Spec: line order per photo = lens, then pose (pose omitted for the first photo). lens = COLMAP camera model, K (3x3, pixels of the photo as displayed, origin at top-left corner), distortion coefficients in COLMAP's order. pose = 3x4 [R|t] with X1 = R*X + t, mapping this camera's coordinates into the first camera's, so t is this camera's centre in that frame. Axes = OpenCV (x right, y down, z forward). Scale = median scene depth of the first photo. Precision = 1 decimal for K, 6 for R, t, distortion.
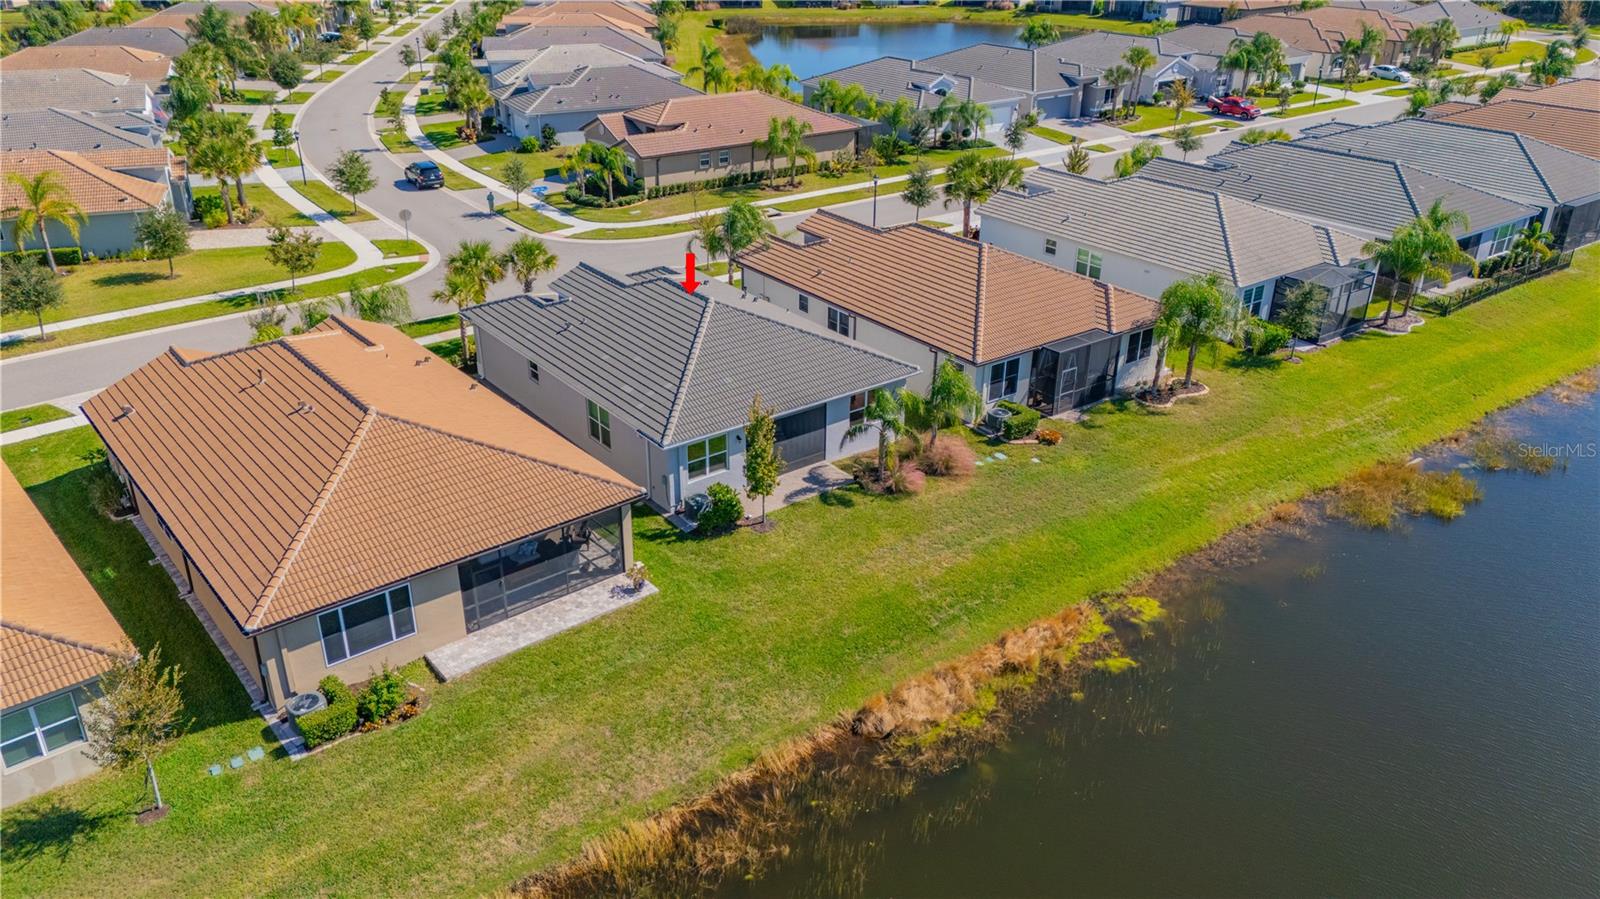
lens RADIAL K [[1172.3, 0, 800.0], [0, 1172.3, 449.5], [0, 0, 1]] dist [0.097261, -0.121909]
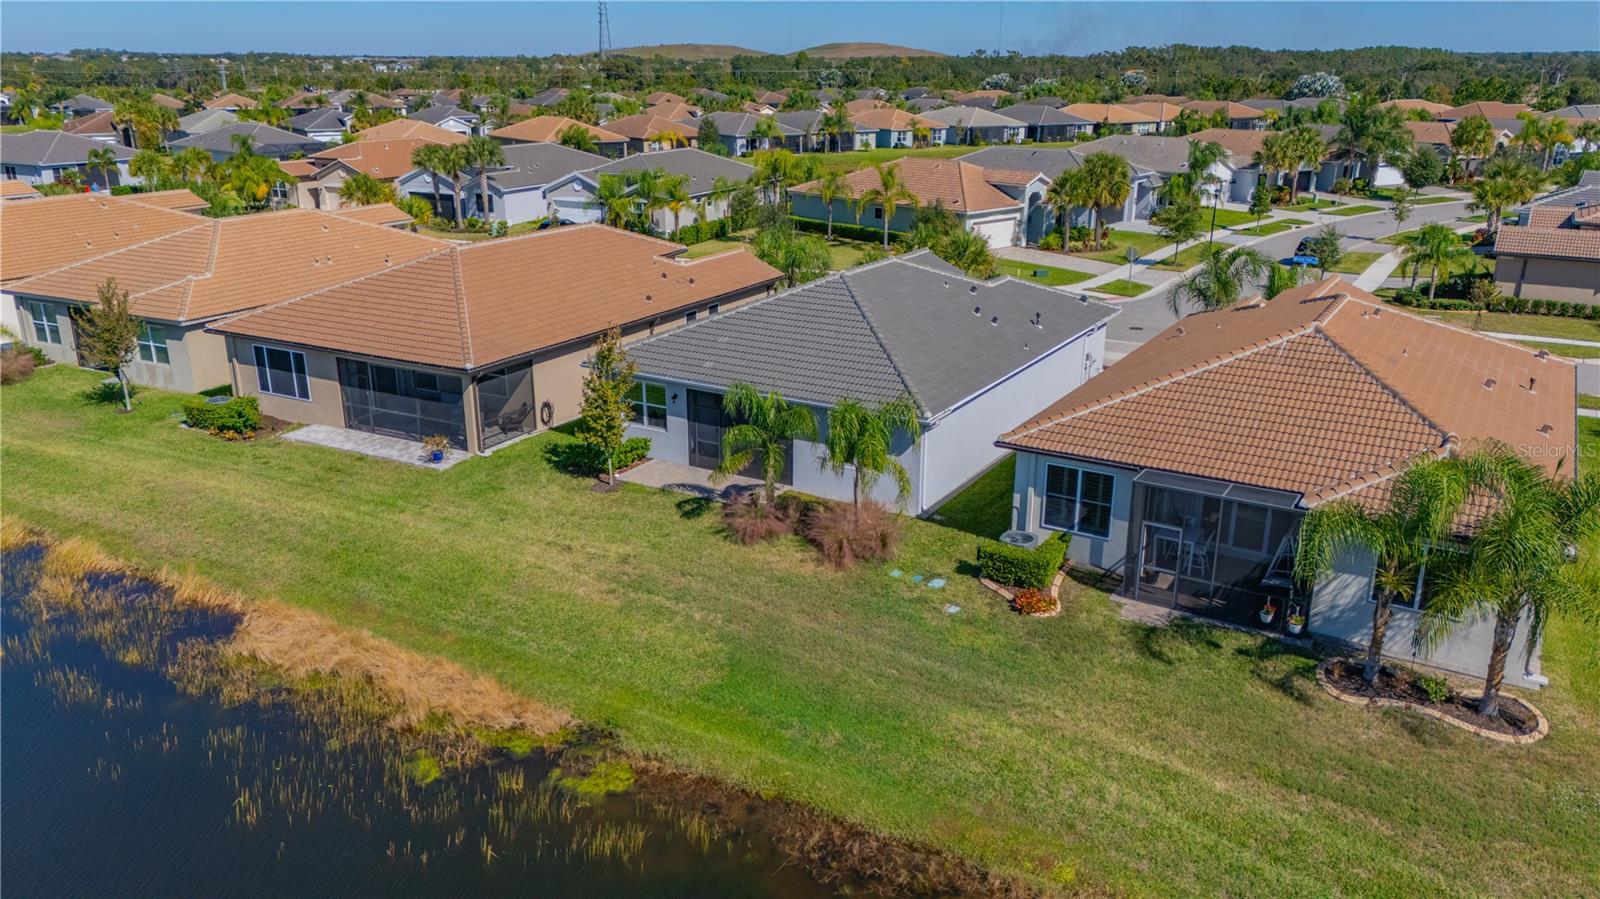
lens RADIAL K [[1172.3, 0, 800.0], [0, 1172.3, 449.5], [0, 0, 1]] dist [0.097261, -0.121909]
pose [[0.373519, 0.285204, -0.882690, 0.626280], [-0.403892, 0.906631, 0.122029, -0.097753], [0.835078, 0.310931, 0.453836, 0.603671]]
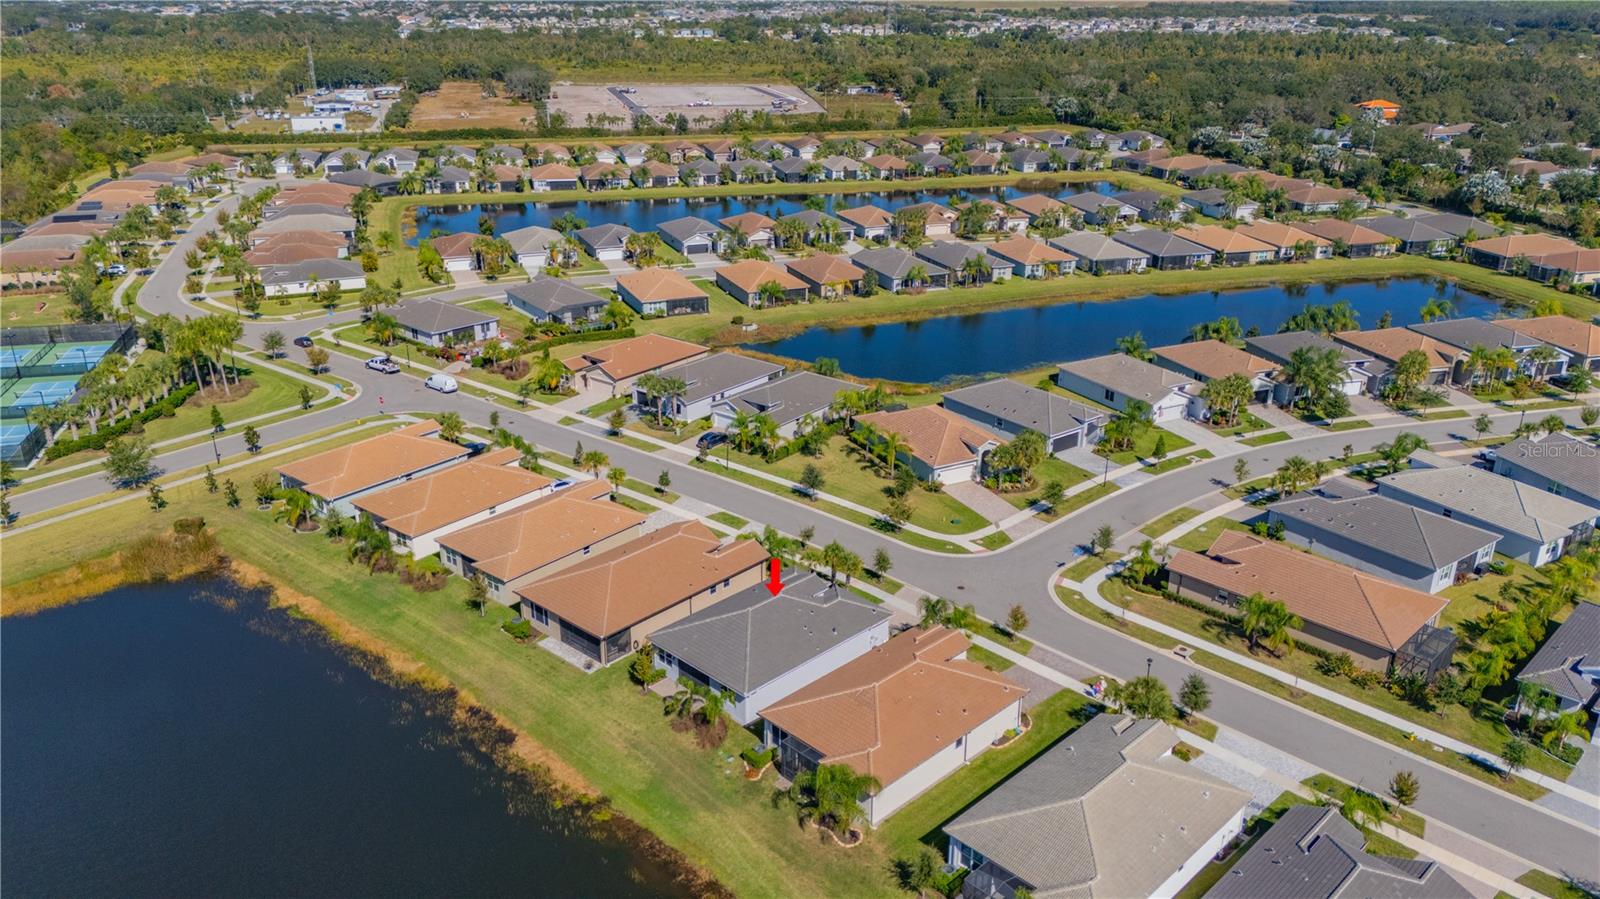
lens RADIAL K [[1172.3, 0, 800.0], [0, 1172.3, 449.5], [0, 0, 1]] dist [0.097261, -0.121909]
pose [[0.141196, 0.359122, -0.922548, 1.593243], [-0.433138, 0.860367, 0.268626, -0.885699], [0.890200, 0.361662, 0.277030, 0.394790]]
